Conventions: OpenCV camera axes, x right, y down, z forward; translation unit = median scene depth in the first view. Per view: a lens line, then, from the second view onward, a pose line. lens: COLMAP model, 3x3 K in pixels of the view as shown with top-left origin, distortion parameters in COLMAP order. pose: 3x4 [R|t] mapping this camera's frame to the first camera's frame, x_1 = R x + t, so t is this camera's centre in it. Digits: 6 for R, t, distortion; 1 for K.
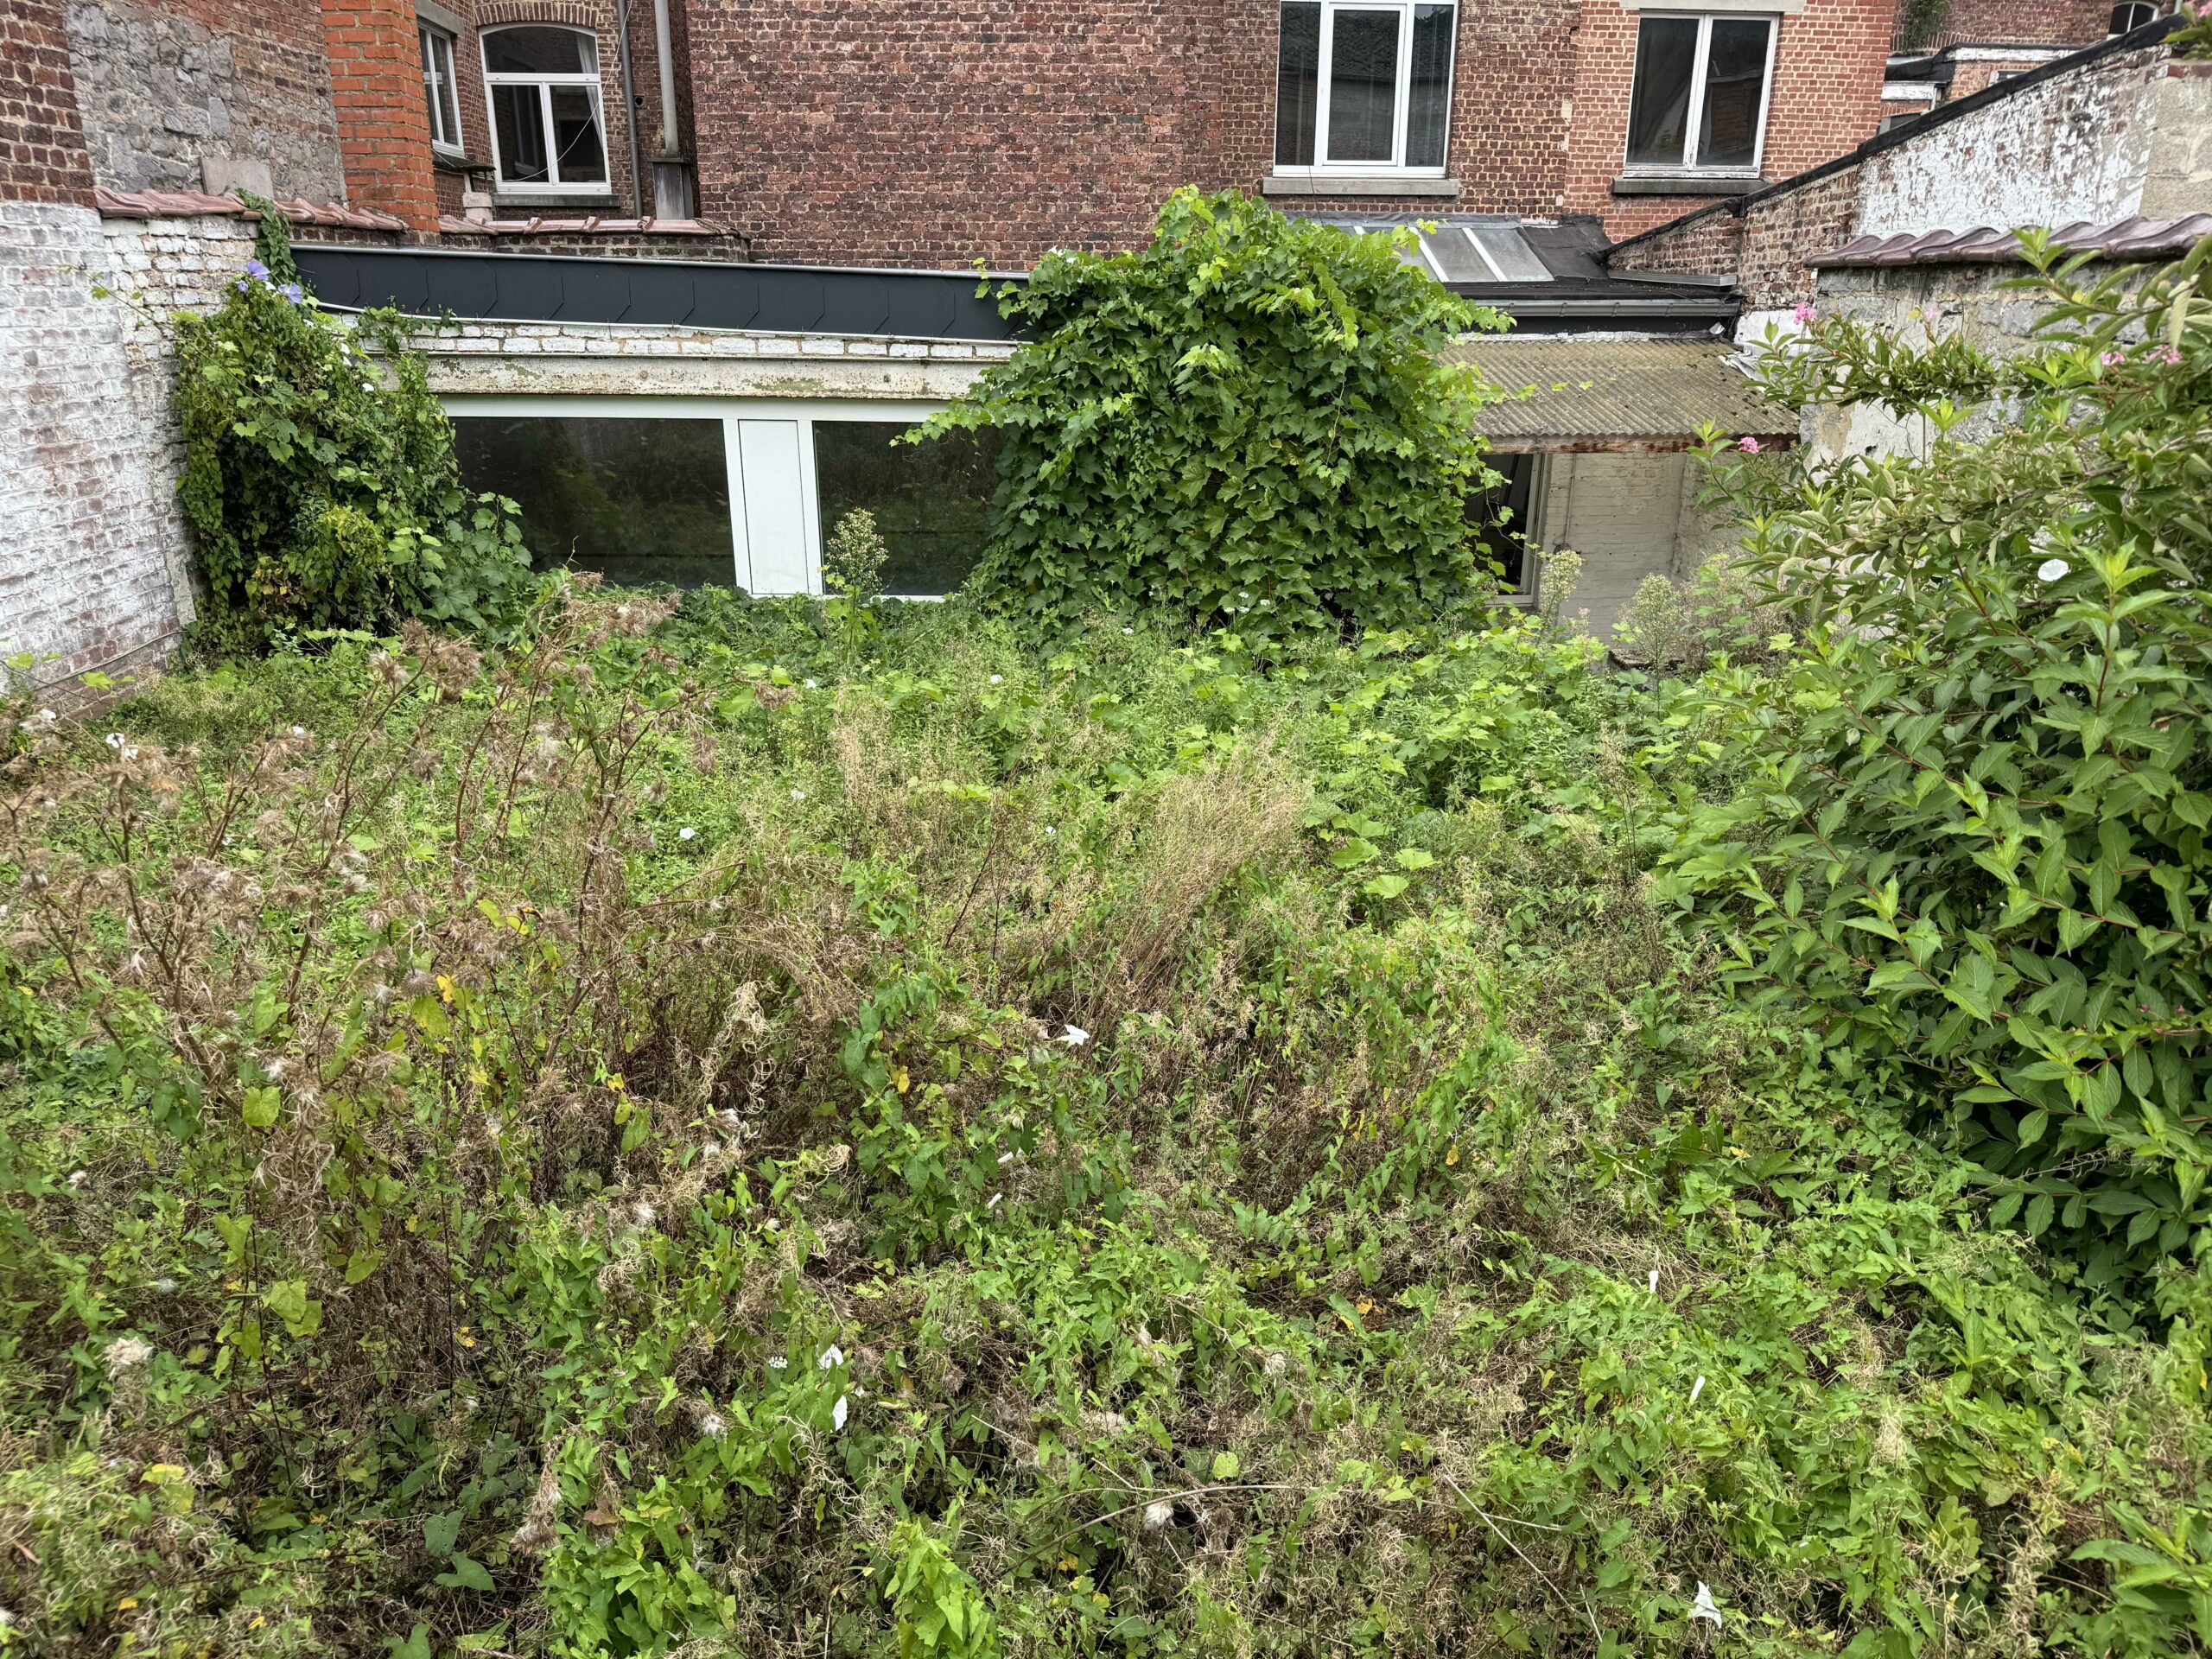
lens RADIAL K [[1529.6, 0, 1099.5], [0, 1529.6, 847.1], [0, 0, 1]] dist [0.004614, -0.032639]
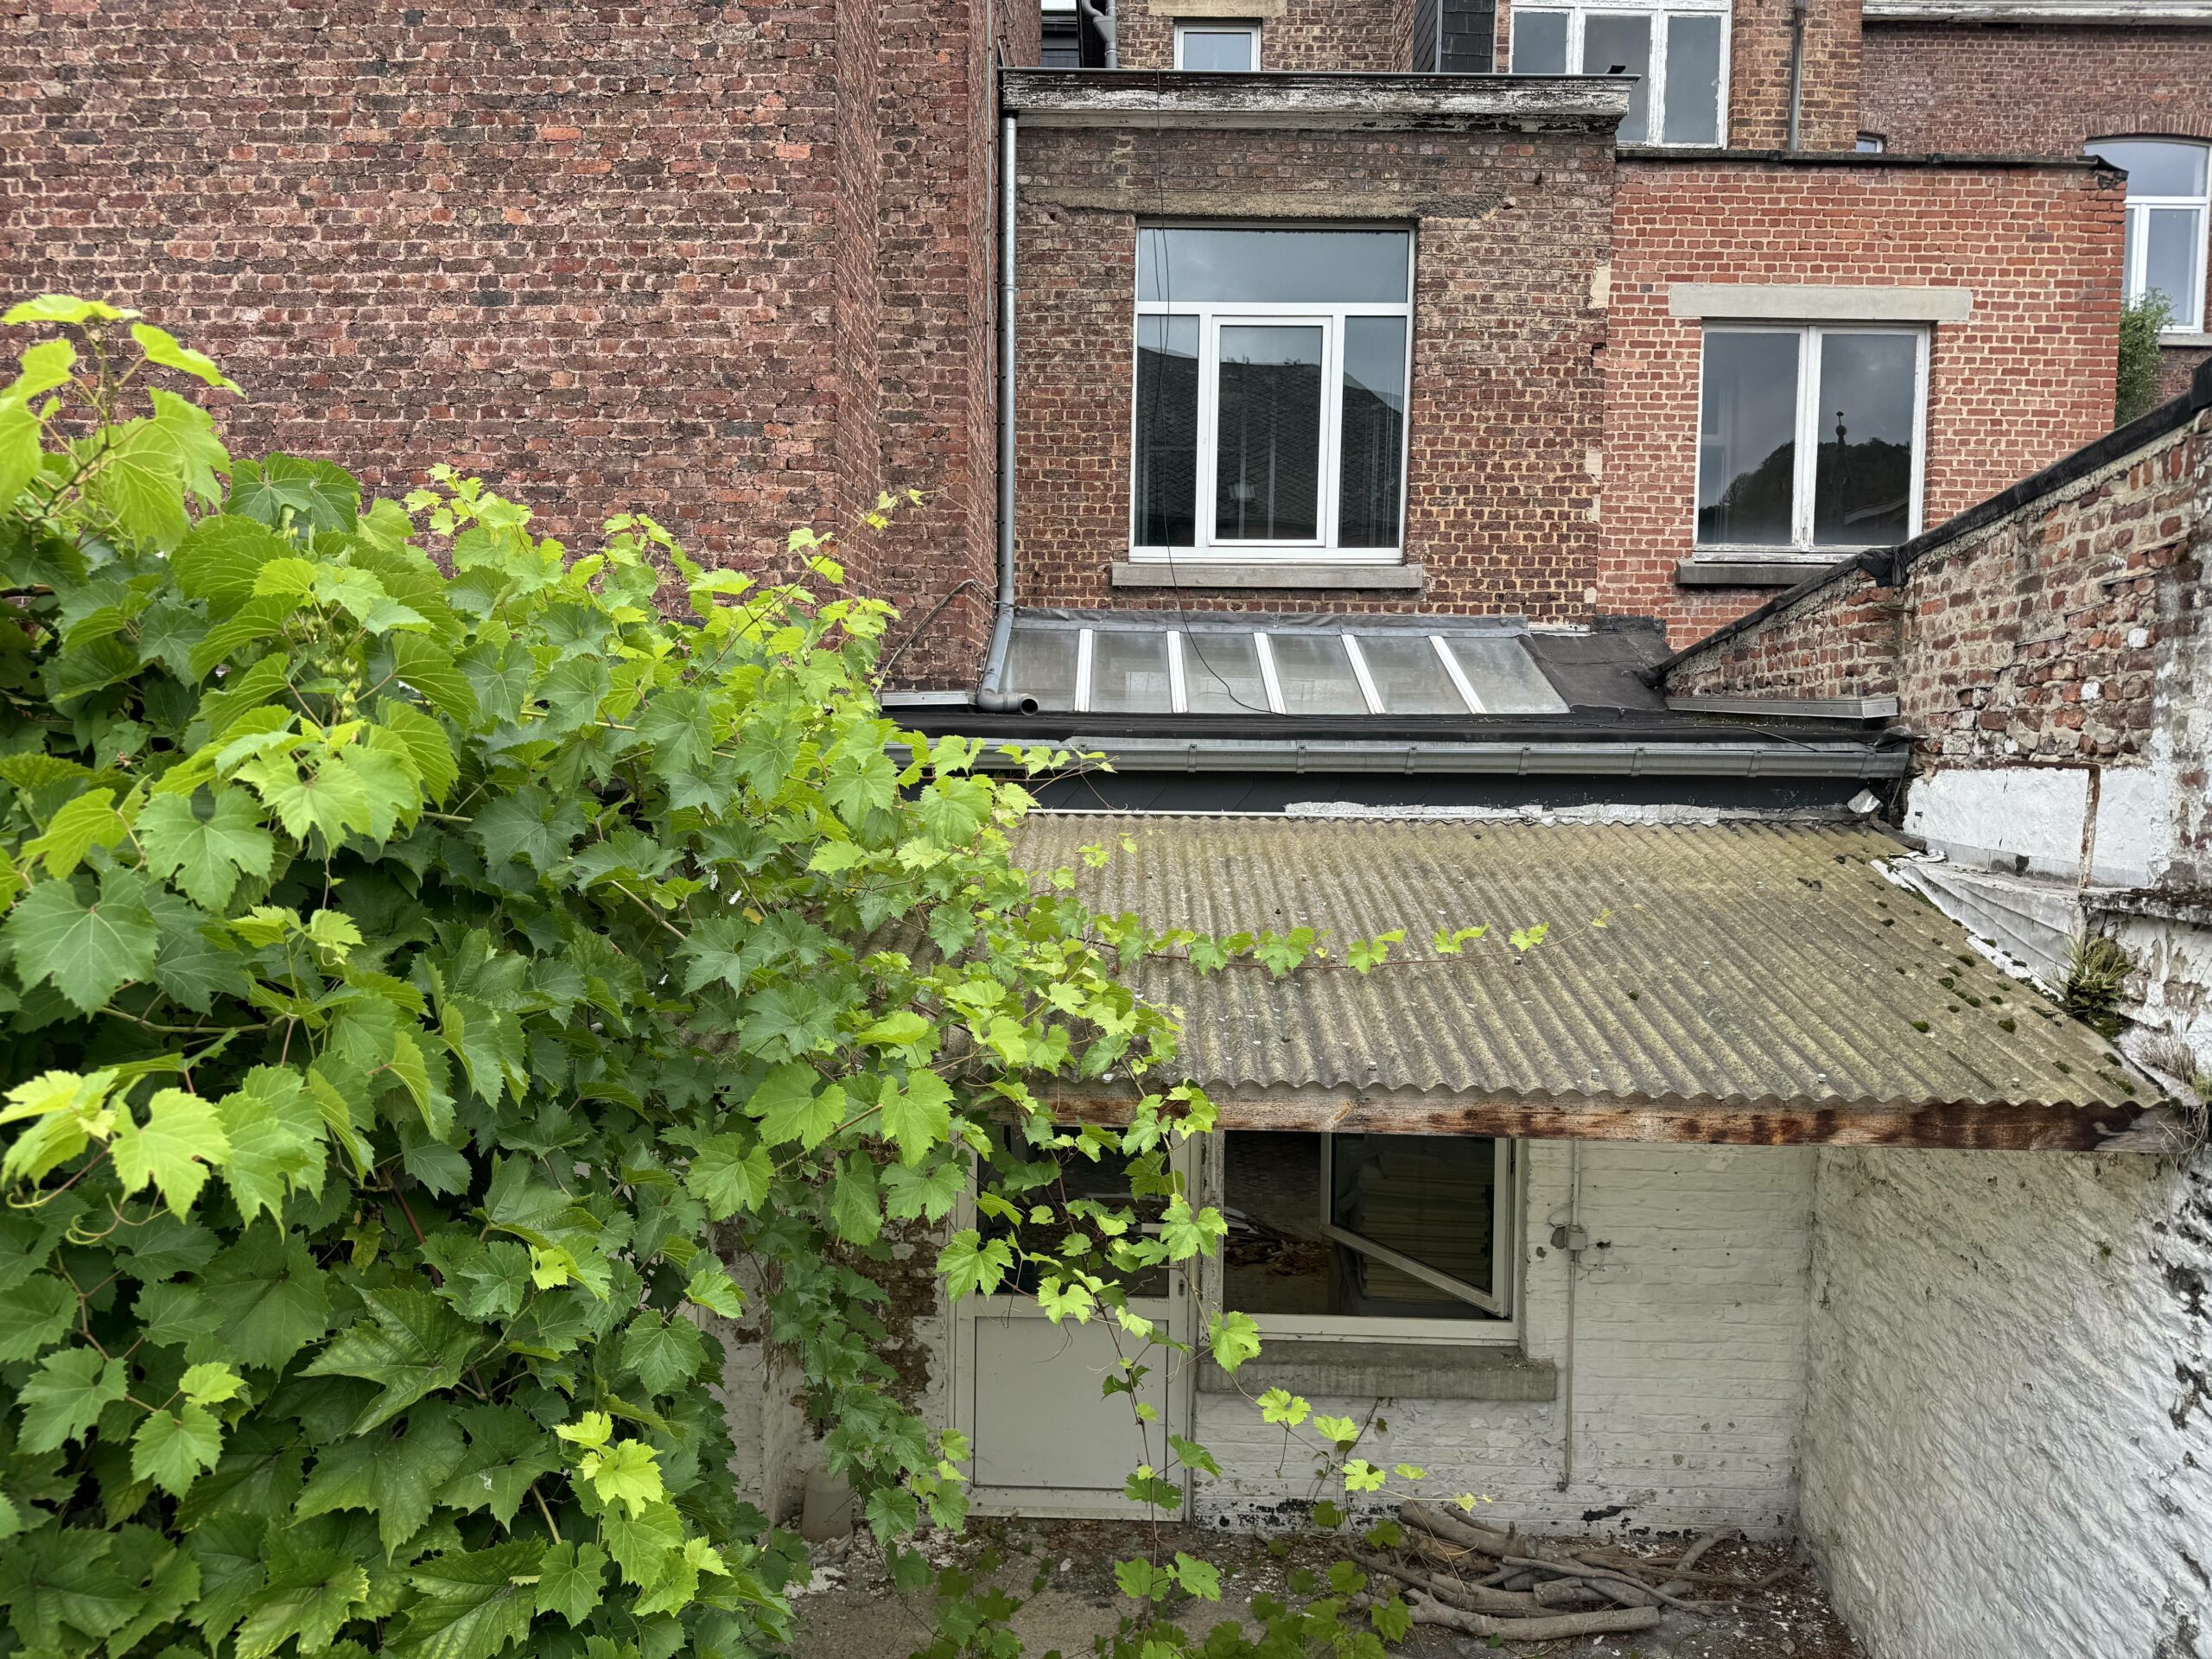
lens RADIAL K [[1529.6, 0, 1129.5], [0, 1529.6, 829.5], [0, 0, 1]] dist [0.004614, -0.032639]
pose [[0.995606, 0.017523, -0.091990, 0.214387], [-0.042971, 0.958296, -0.282528, -0.182209], [0.083203, 0.285240, 0.954838, 0.514558]]
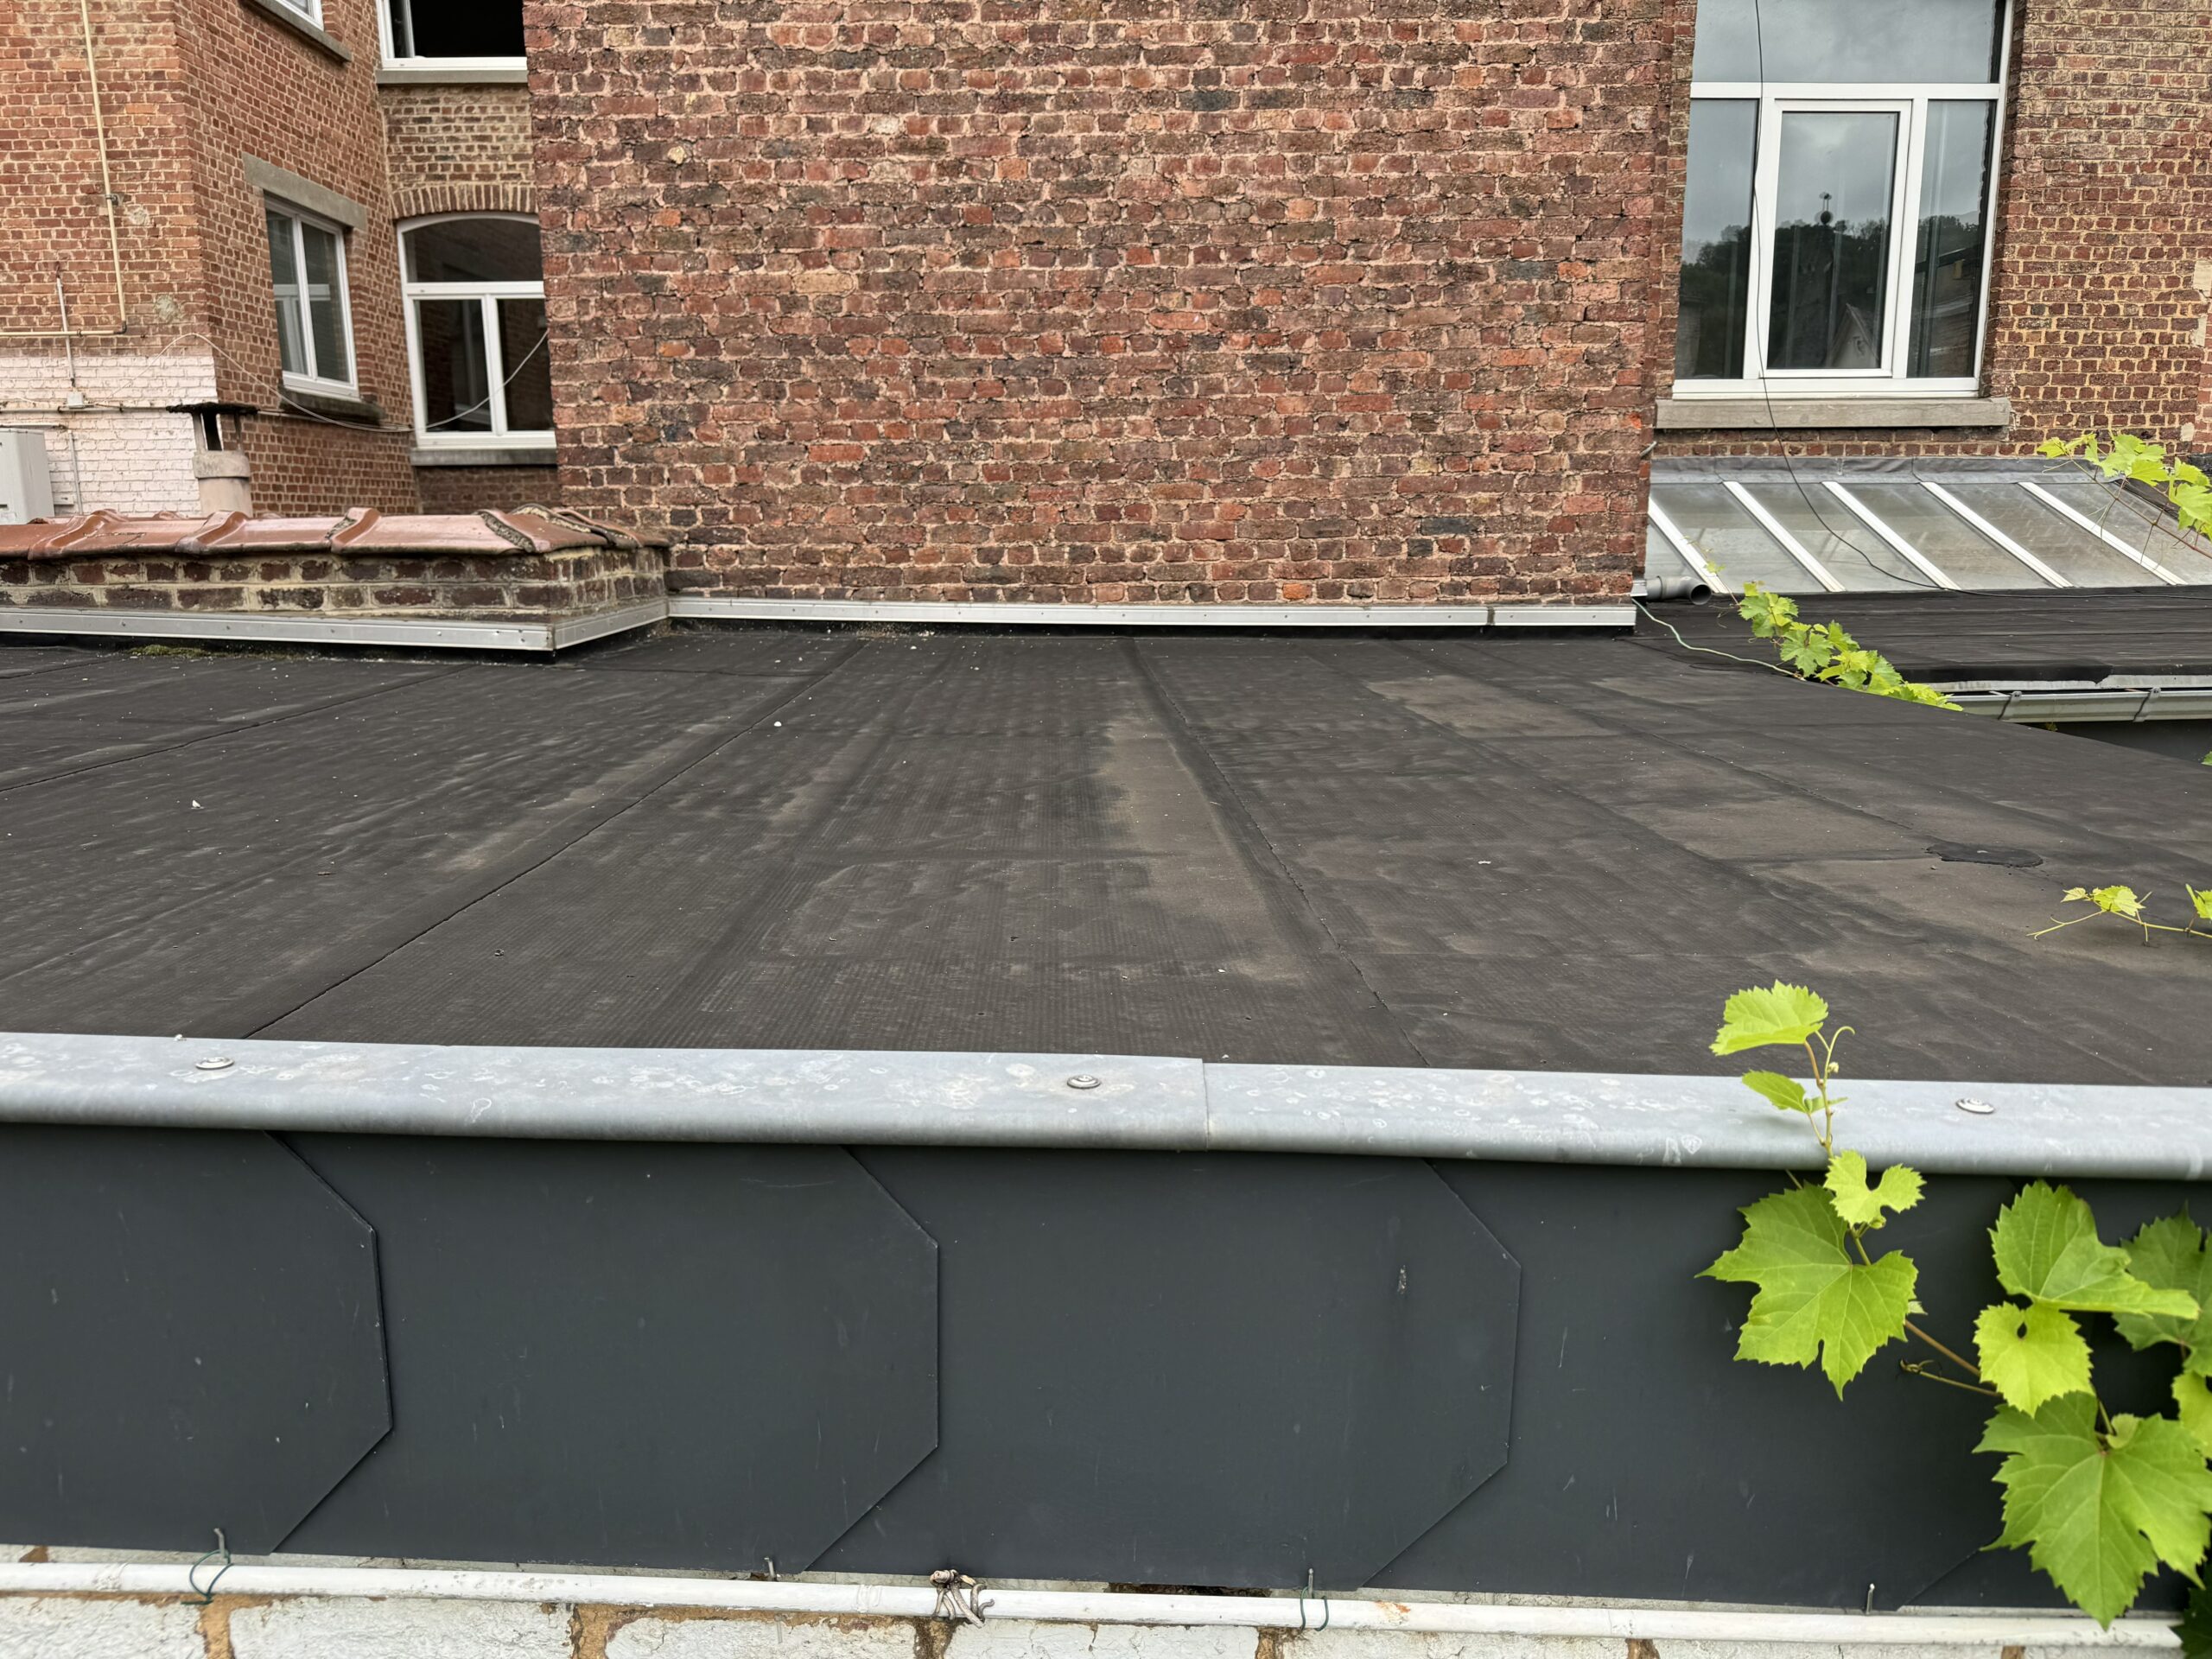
lens RADIAL K [[1529.6, 0, 1112.7], [0, 1529.6, 830.5], [0, 0, 1]] dist [0.004614, -0.032639]
pose [[0.998923, -0.006853, -0.045883, -0.079207], [-0.000124, 0.988629, -0.150375, -0.248279], [0.046391, 0.150219, 0.987564, 0.578249]]
